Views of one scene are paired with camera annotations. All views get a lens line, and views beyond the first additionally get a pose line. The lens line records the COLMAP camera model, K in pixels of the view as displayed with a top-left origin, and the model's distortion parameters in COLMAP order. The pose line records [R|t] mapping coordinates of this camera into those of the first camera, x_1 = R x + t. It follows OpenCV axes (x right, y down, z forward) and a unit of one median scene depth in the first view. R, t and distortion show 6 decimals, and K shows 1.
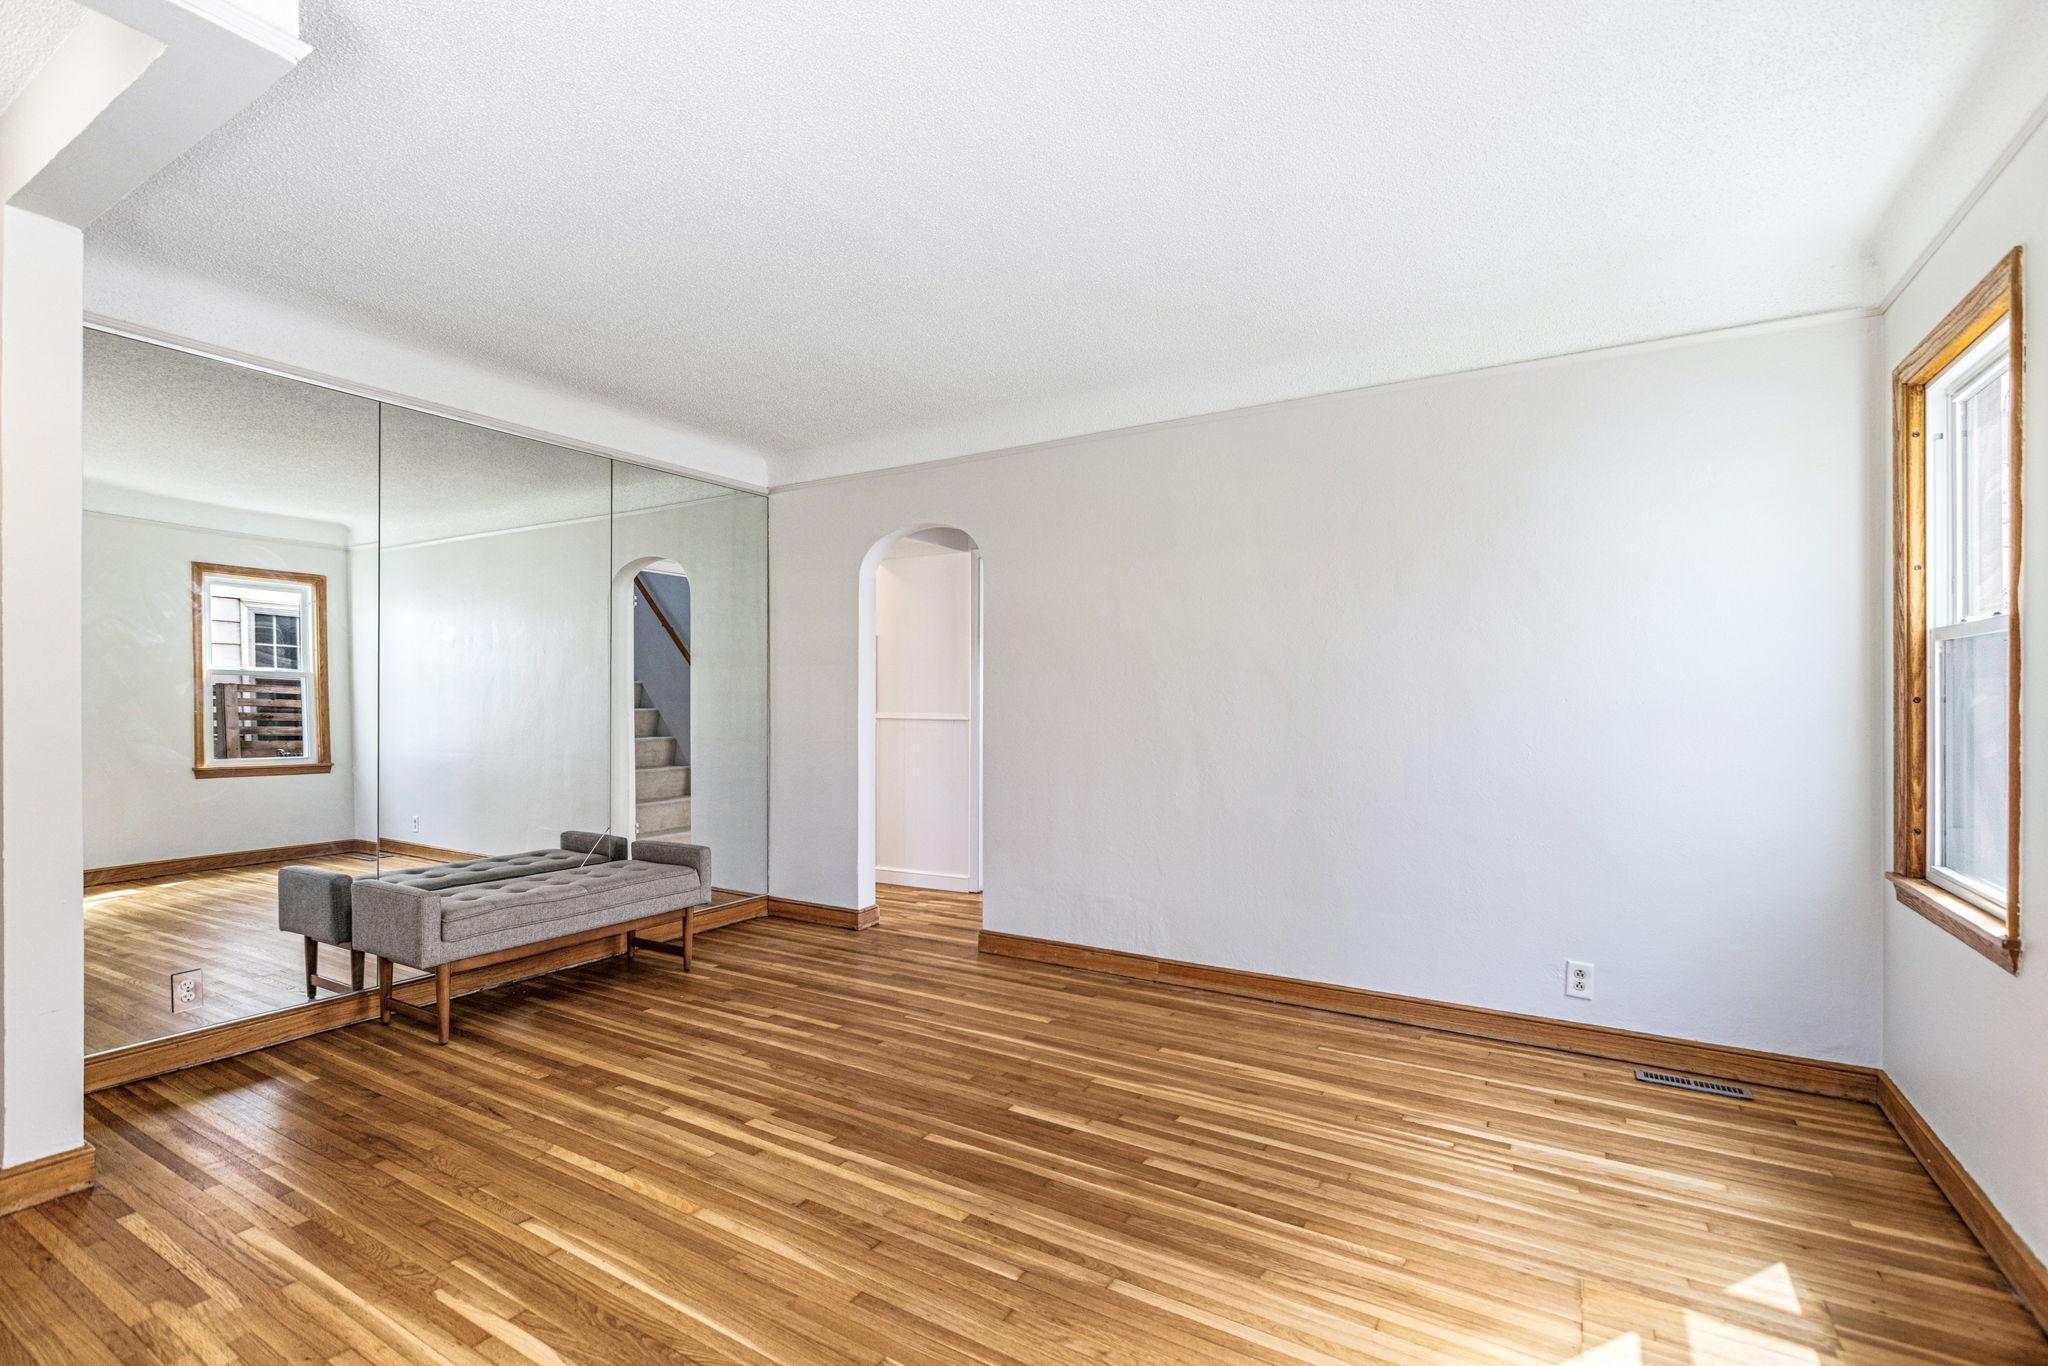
lens RADIAL K [[935.7, 0, 1024.0], [0, 935.7, 690.3], [0, 0, 1]] dist [0.000300, -0.000069]
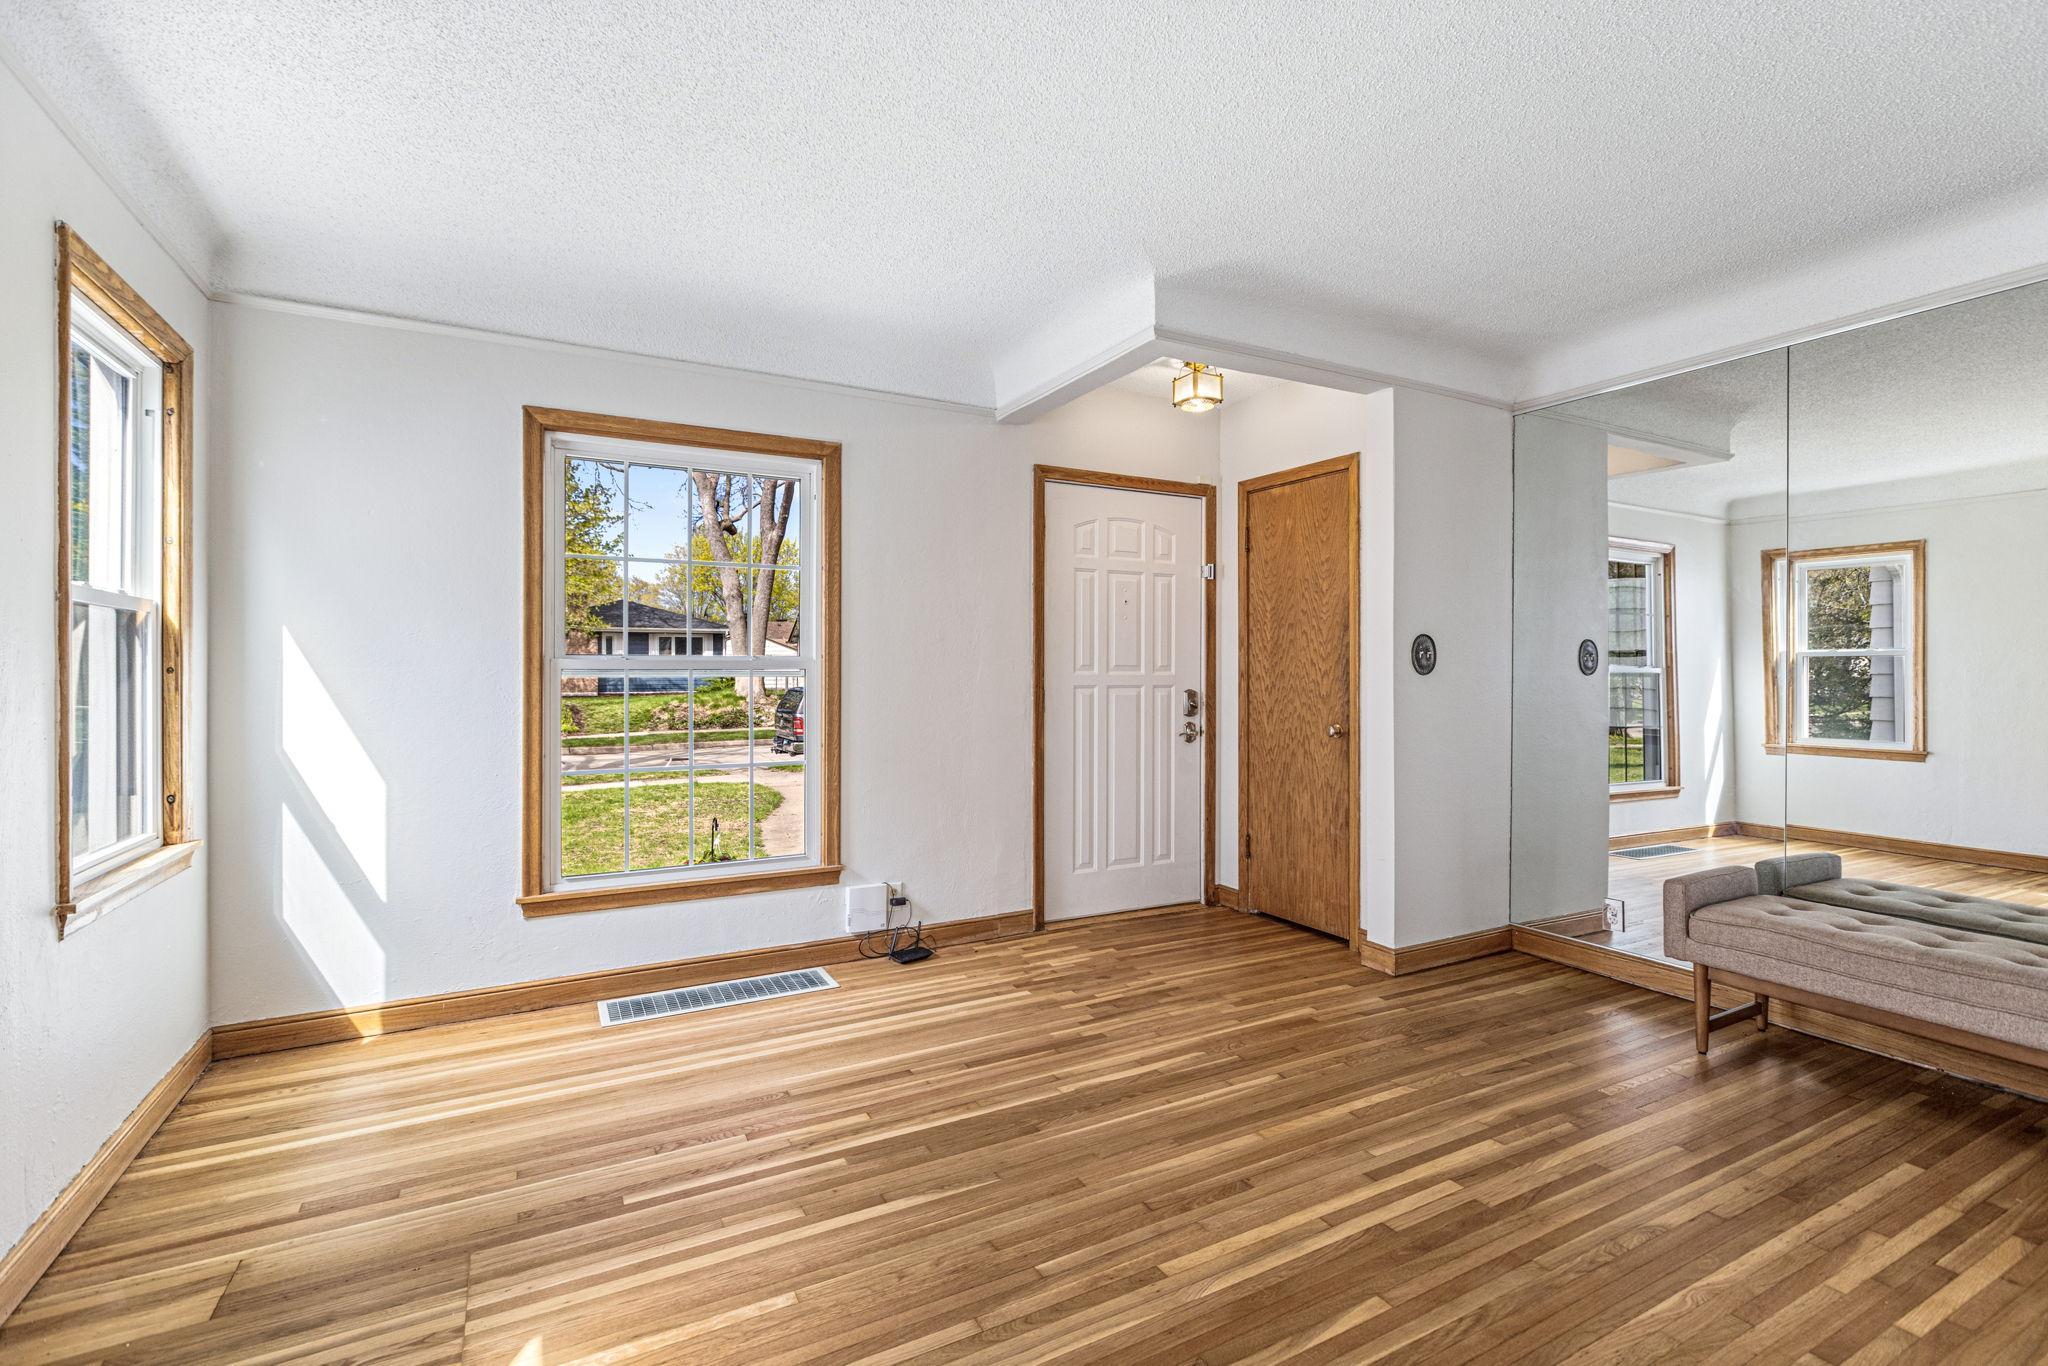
lens RADIAL K [[935.7, 0, 1028.3], [0, 935.7, 678.0], [0, 0, 1]] dist [0.000300, -0.000069]
pose [[-0.510542, 0.002956, -0.859848, 0.604481], [0.002359, 0.999995, 0.002037, 0.009438], [0.859850, -0.000988, -0.510546, 1.084169]]
